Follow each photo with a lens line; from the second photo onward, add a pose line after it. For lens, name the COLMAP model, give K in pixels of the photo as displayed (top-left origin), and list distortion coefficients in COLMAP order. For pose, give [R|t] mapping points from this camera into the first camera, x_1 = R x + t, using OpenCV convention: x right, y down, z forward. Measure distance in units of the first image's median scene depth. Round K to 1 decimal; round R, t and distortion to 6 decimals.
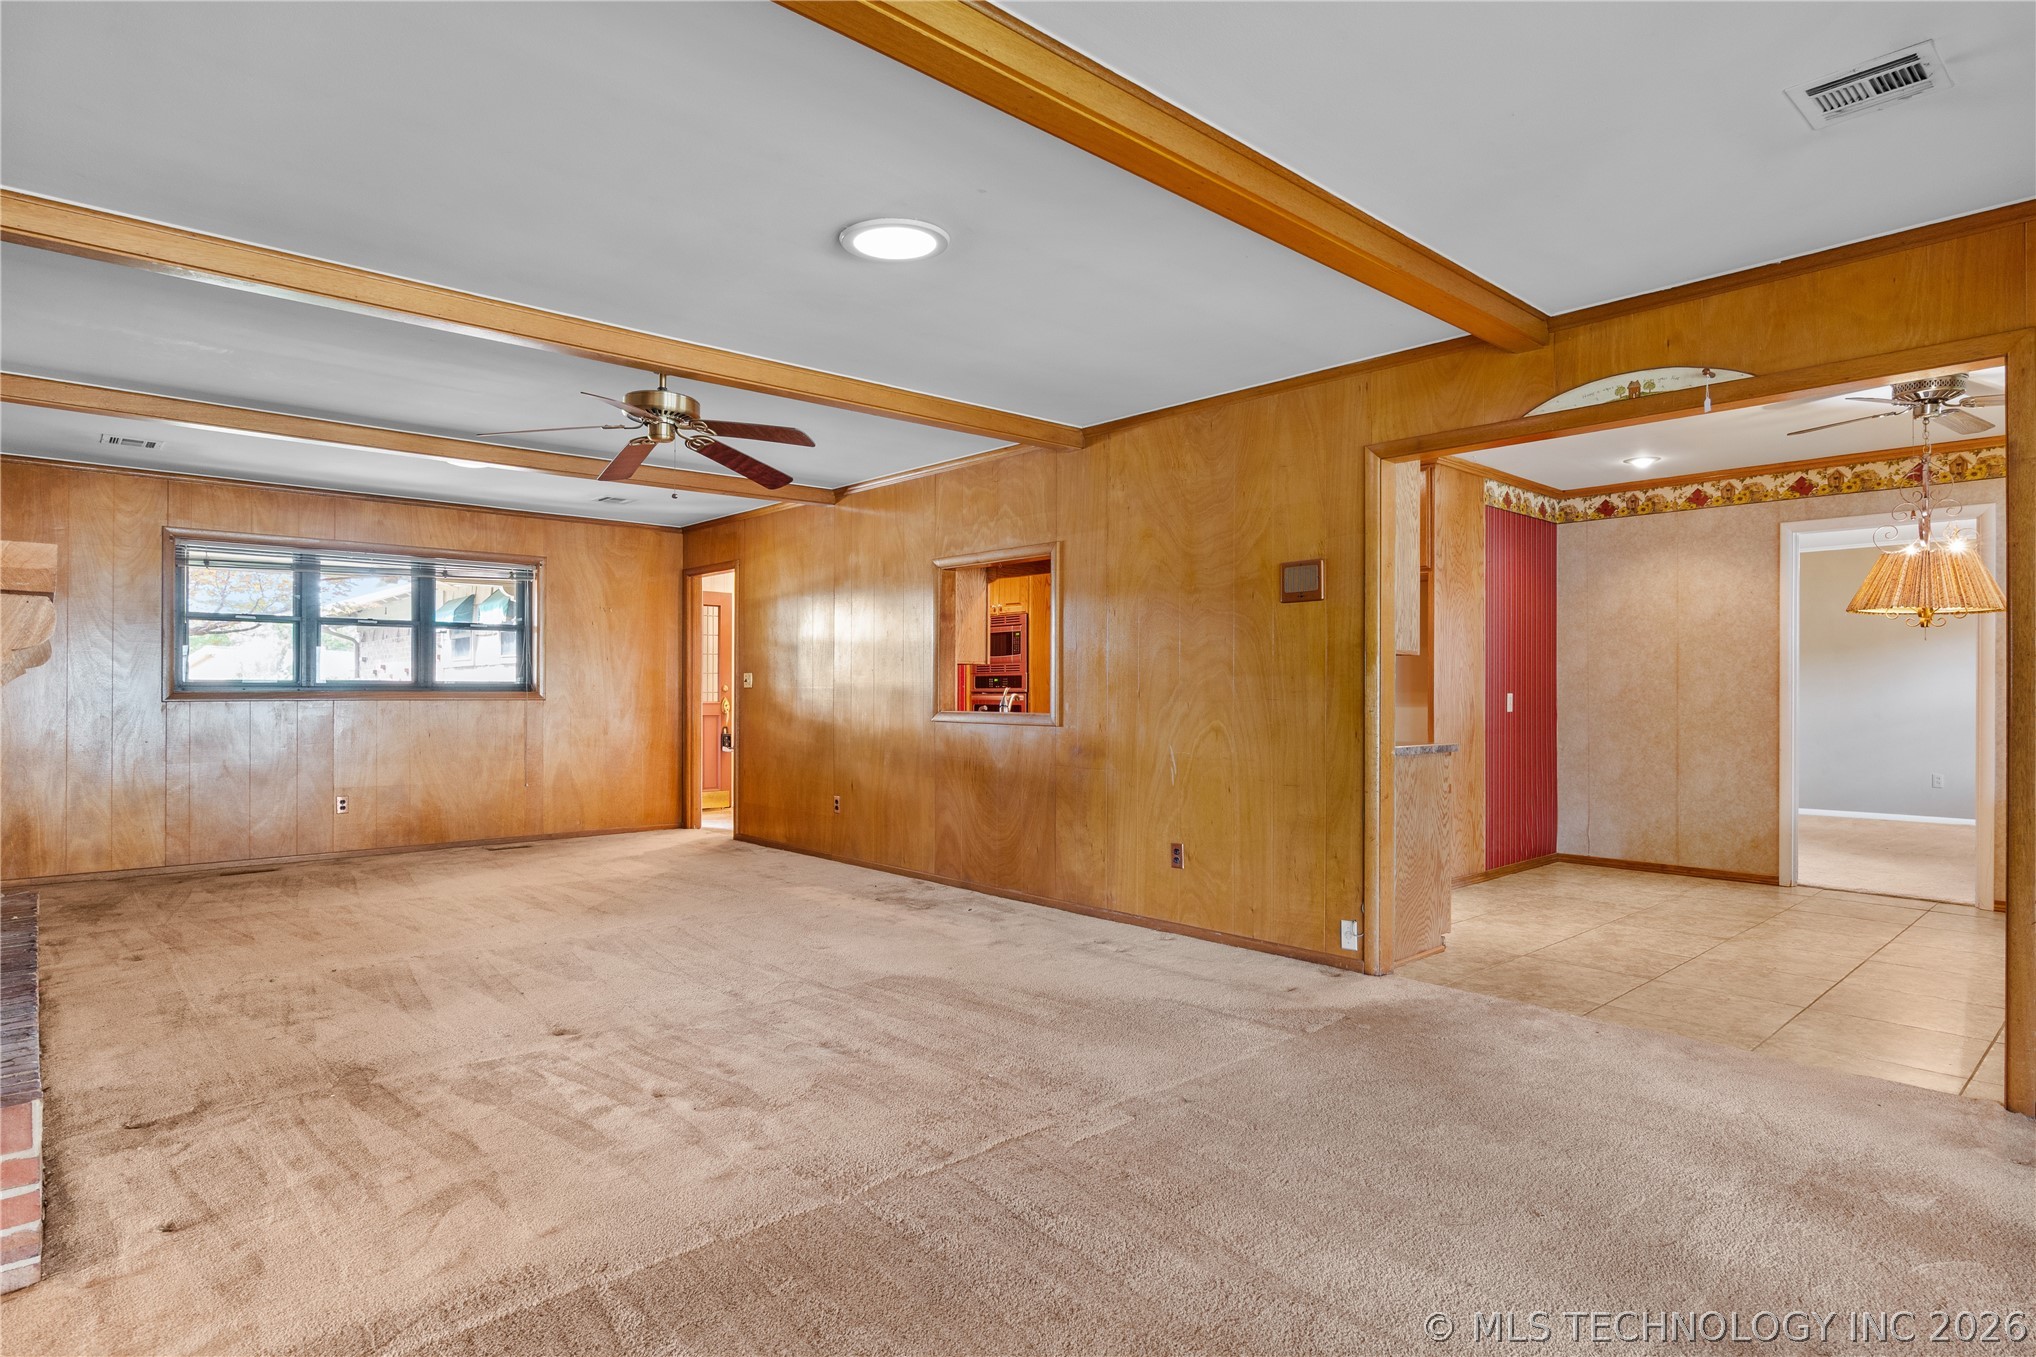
lens RADIAL K [[1085.7, 0, 1022.0], [0, 1085.7, 686.2], [0, 0, 1]] dist [-0.021383, 0.009722]
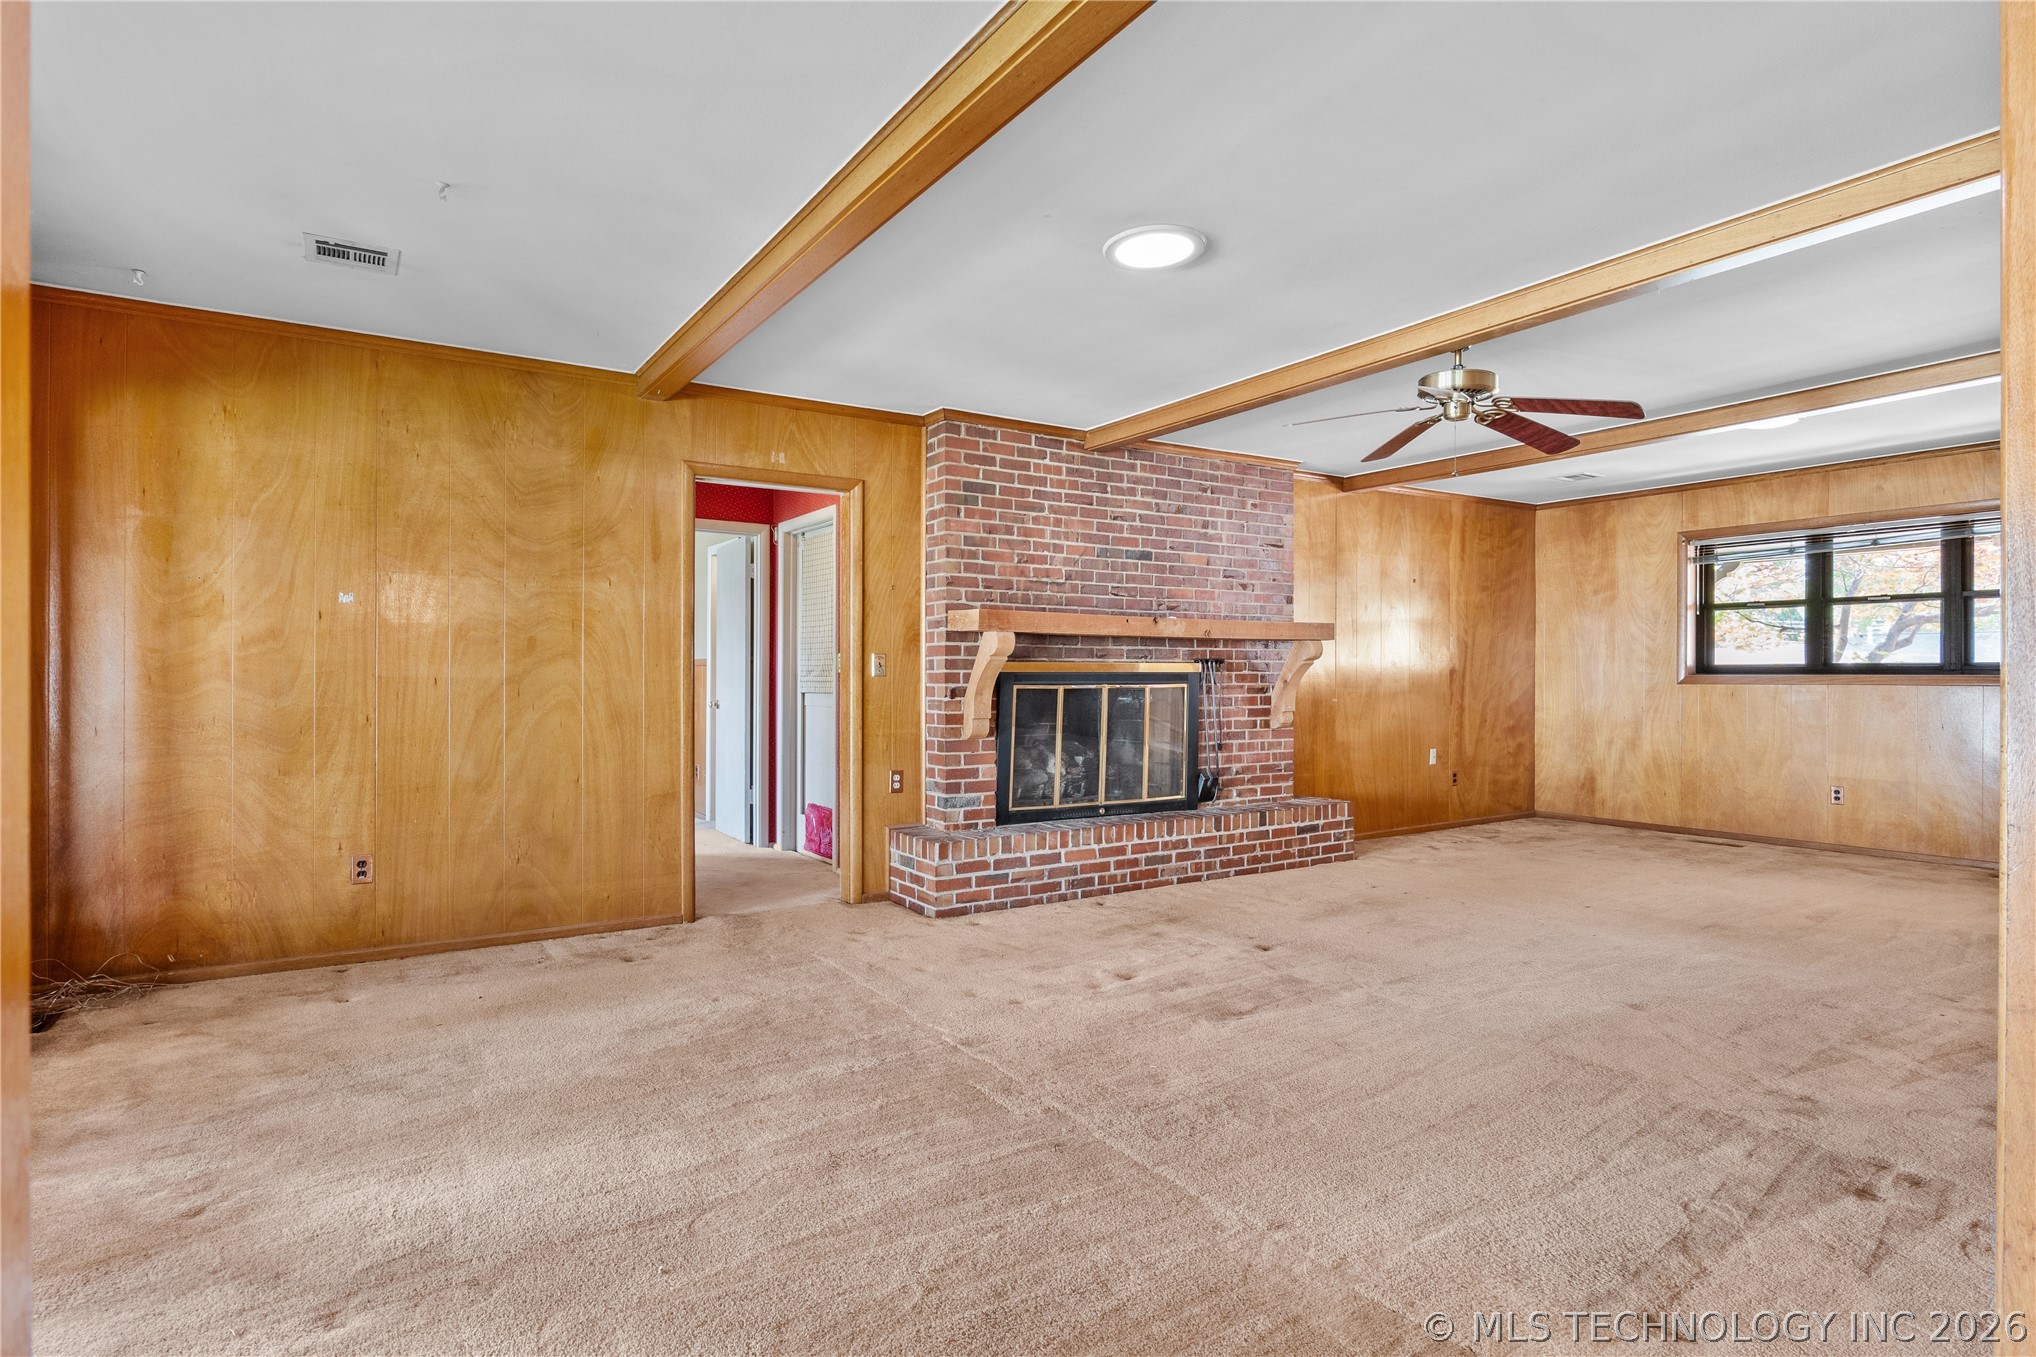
lens RADIAL K [[1080.1, 0, 1024.1], [0, 1080.1, 676.4], [0, 0, 1]] dist [-0.022351, 0.012081]
pose [[-0.169186, -0.000932, -0.985584, 0.448003], [0.003775, 0.999992, -0.001593, 0.004934], [0.985577, -0.003990, -0.169181, 0.490556]]
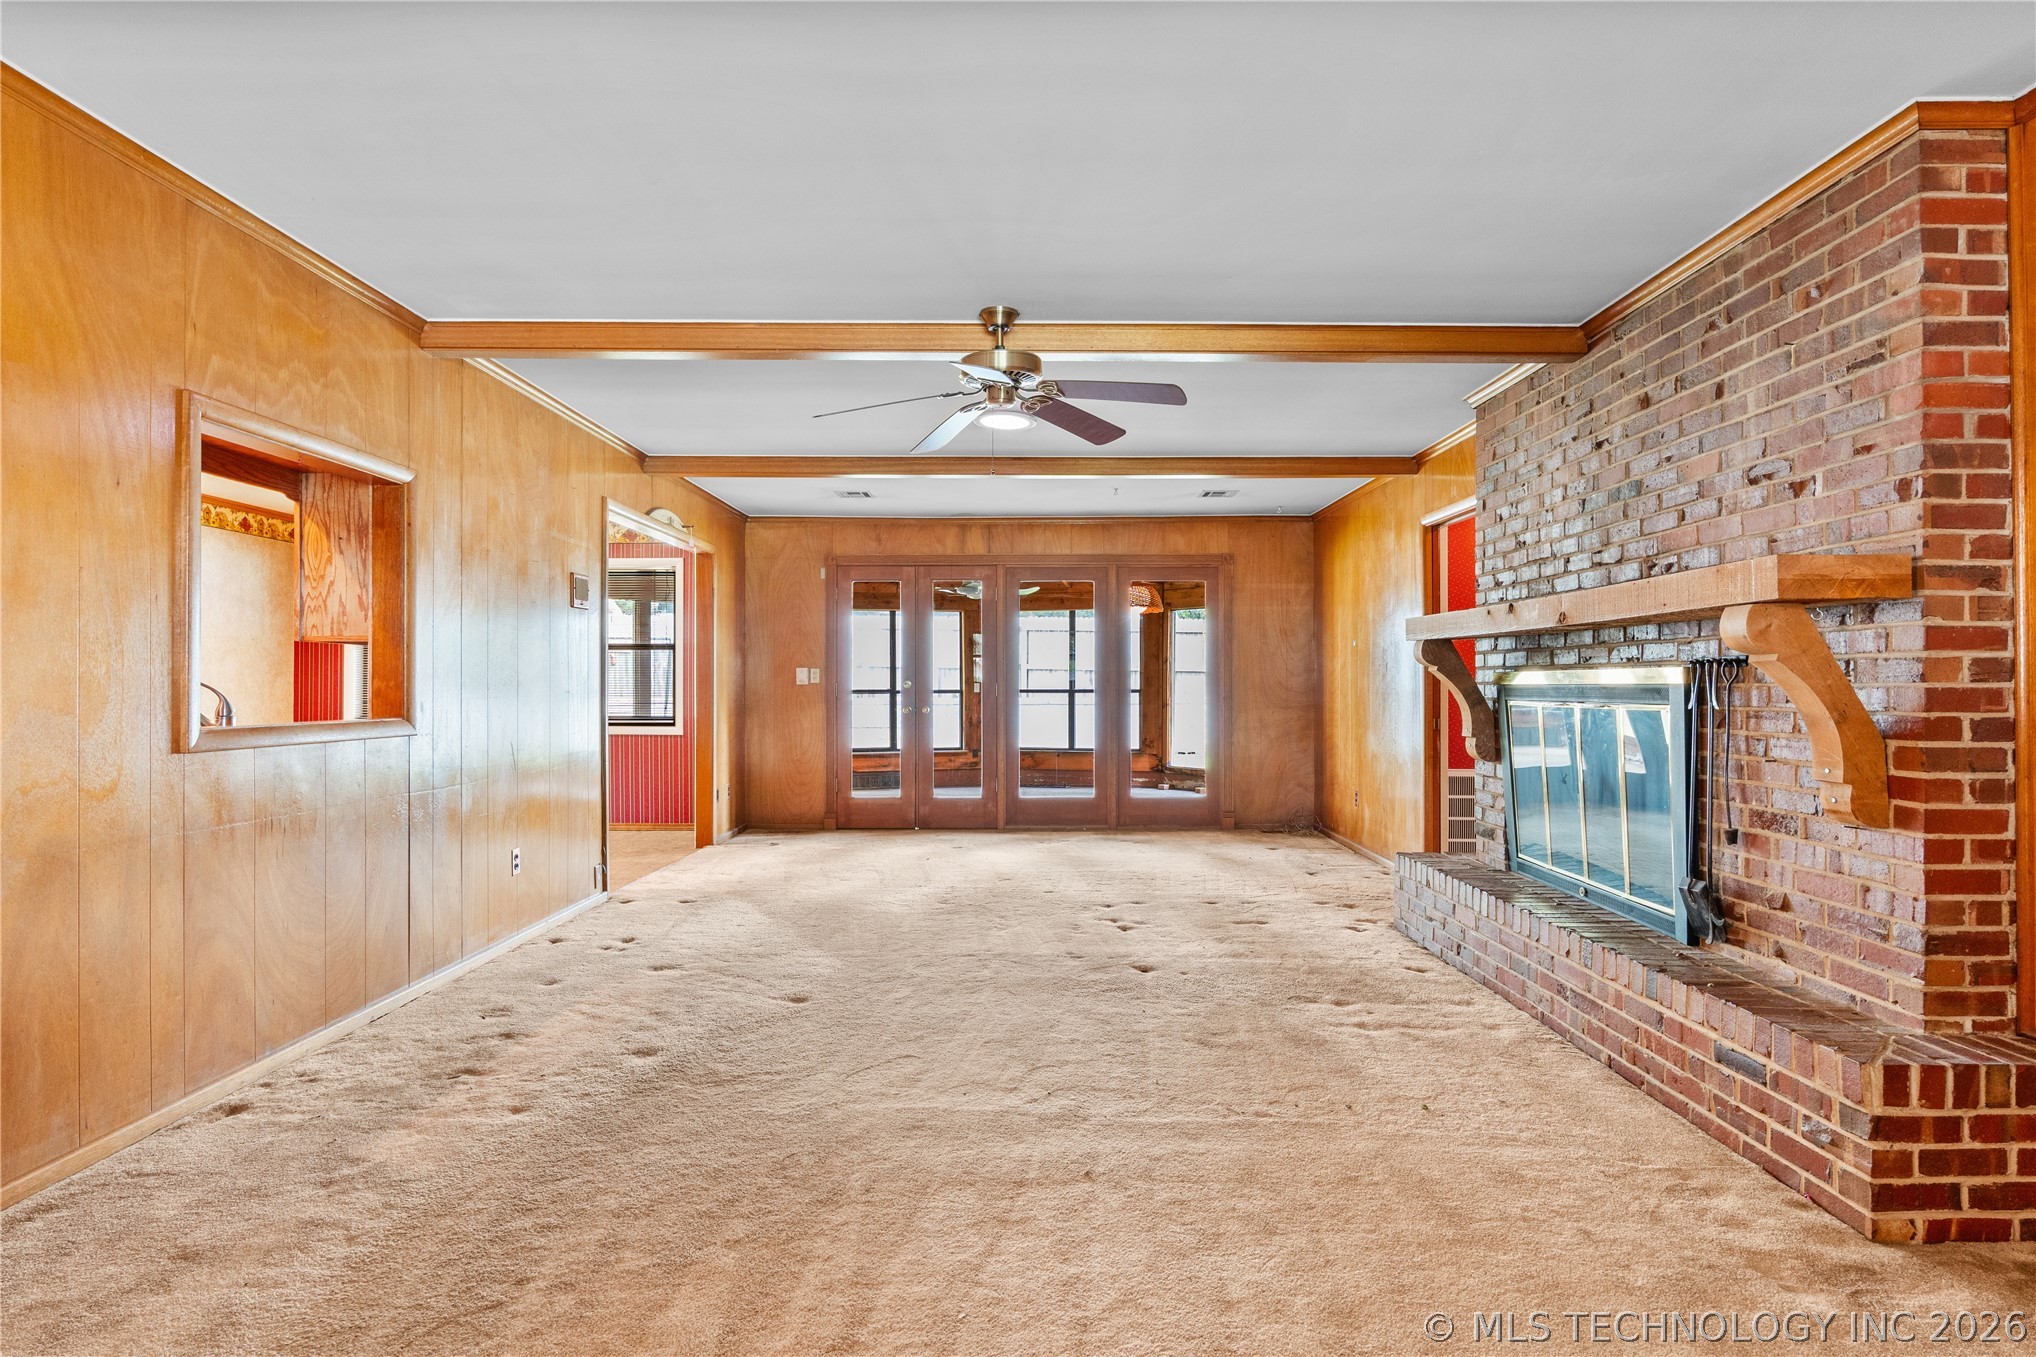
lens RADIAL K [[1080.1, 0, 1024.1], [0, 1080.1, 676.4], [0, 0, 1]] dist [-0.022351, 0.012081]
pose [[-0.735008, 0.002893, 0.678052, -0.605235], [-0.004718, 0.999945, -0.009380, 0.003060], [-0.678042, -0.010093, -0.734954, 1.041846]]
